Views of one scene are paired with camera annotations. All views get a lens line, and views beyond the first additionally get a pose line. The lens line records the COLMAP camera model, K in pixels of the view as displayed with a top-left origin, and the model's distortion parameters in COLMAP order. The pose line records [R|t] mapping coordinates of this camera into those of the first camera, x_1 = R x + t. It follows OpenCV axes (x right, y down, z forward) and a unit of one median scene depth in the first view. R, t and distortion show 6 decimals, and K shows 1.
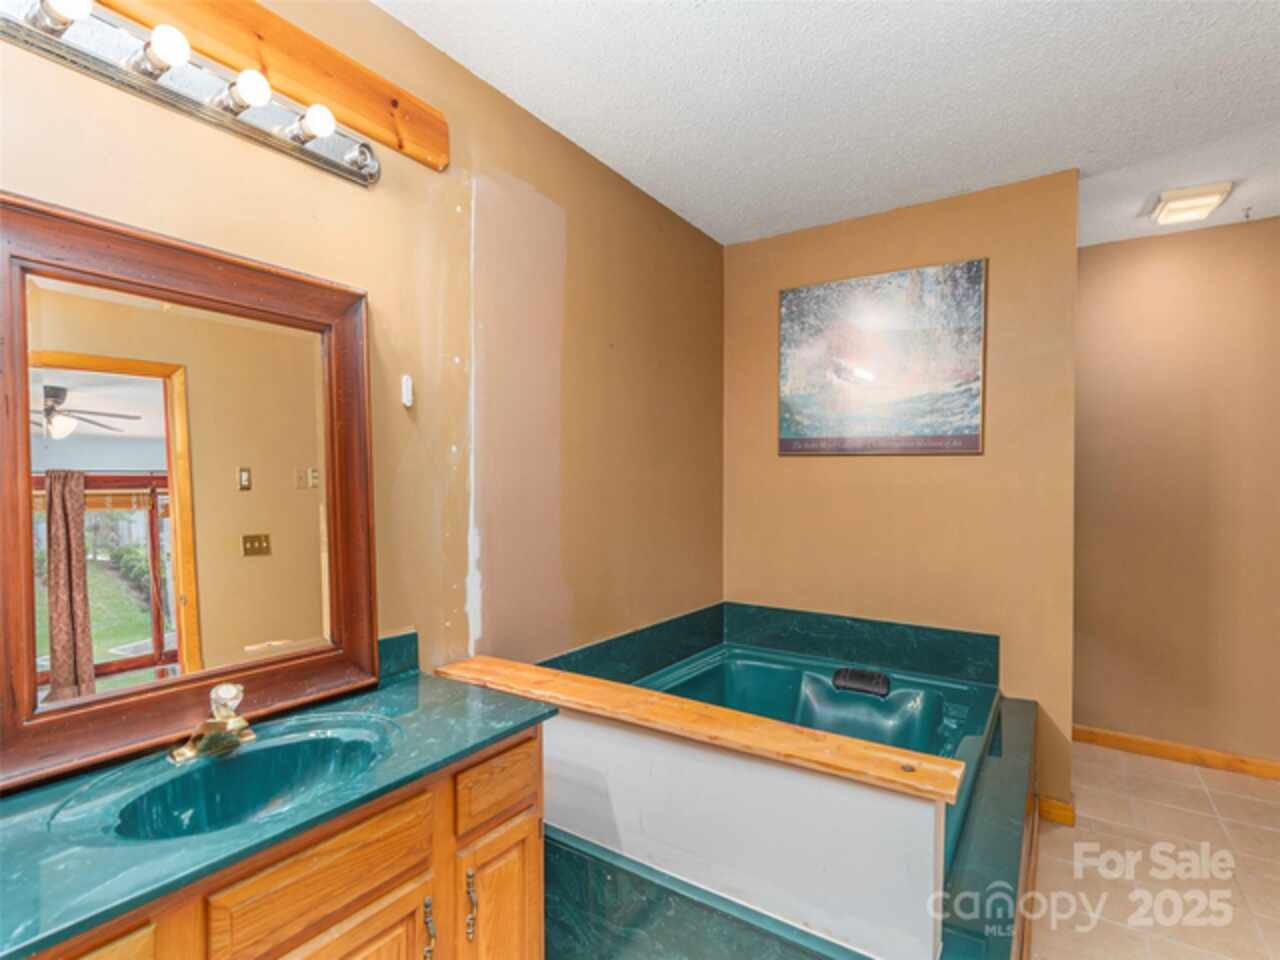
lens RADIAL K [[629.0, 0, 639.3], [0, 629.0, 477.4], [0, 0, 1]] dist [0.007611, 0.000234]
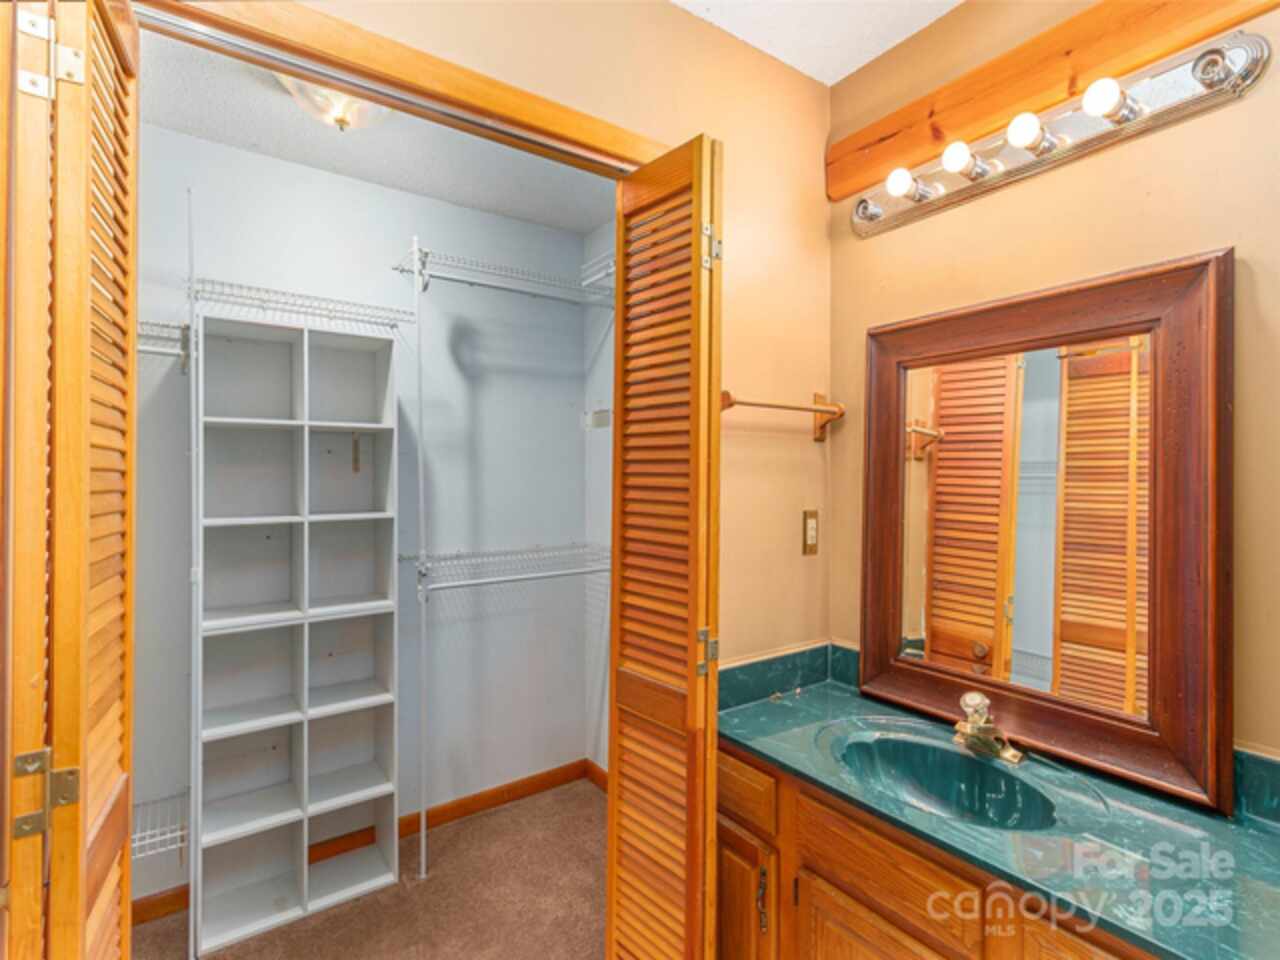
lens RADIAL K [[629.0, 0, 638.9], [0, 629.0, 482.3], [0, 0, 1]] dist [0.007611, 0.000234]
pose [[-0.362249, -0.012935, -0.931992, 0.443930], [-0.009804, 0.999901, -0.010067, -0.018917], [0.932030, 0.005490, -0.362340, 0.617342]]
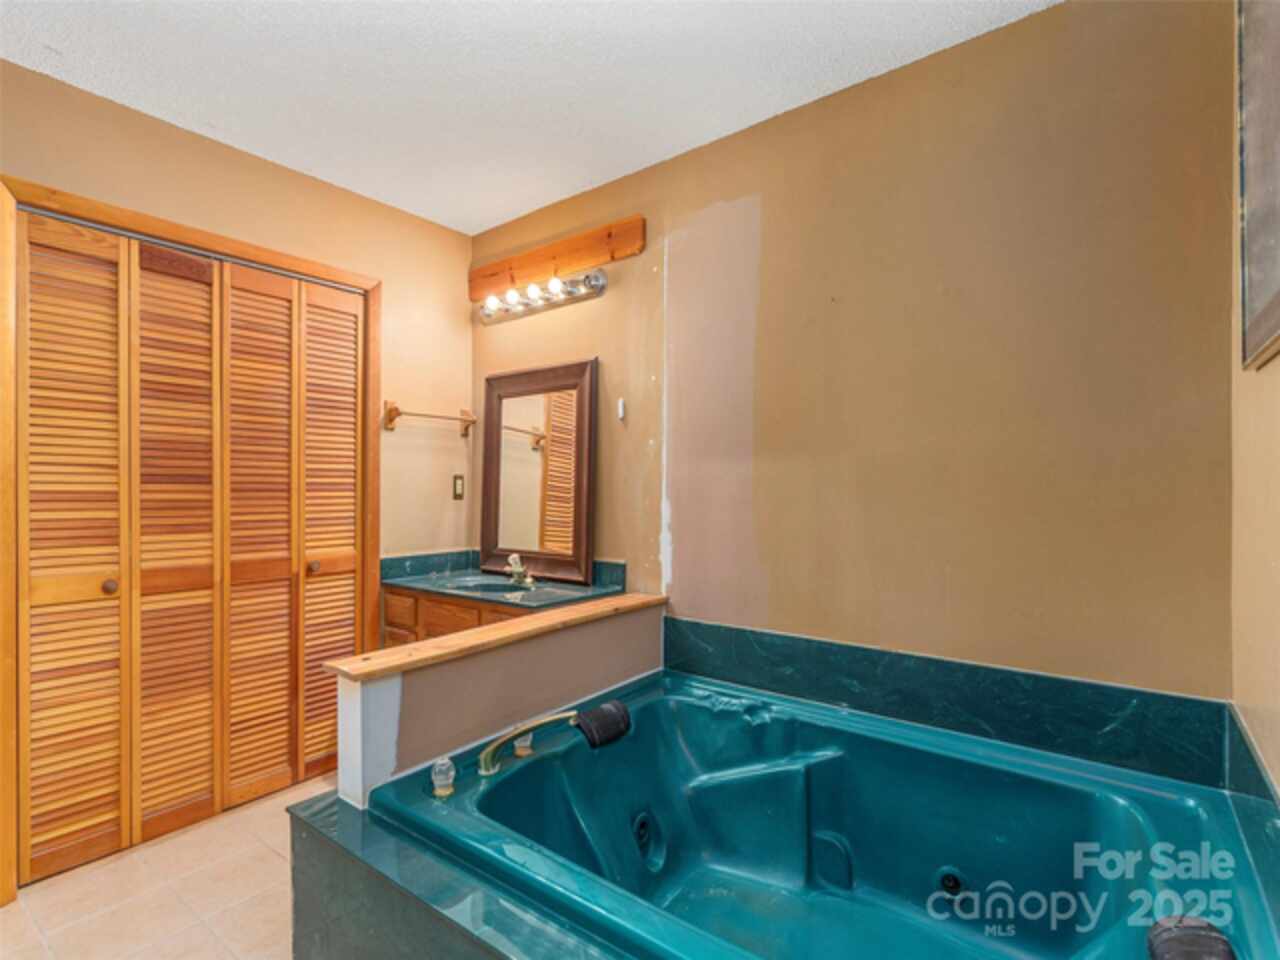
lens RADIAL K [[629.0, 0, 631.9], [0, 629.0, 497.0], [0, 0, 1]] dist [0.007611, 0.000234]
pose [[-0.067789, -0.008817, -0.997661, 1.235341], [-0.002398, 0.999960, -0.008674, 0.100803], [0.997697, 0.001804, -0.067808, 1.172739]]
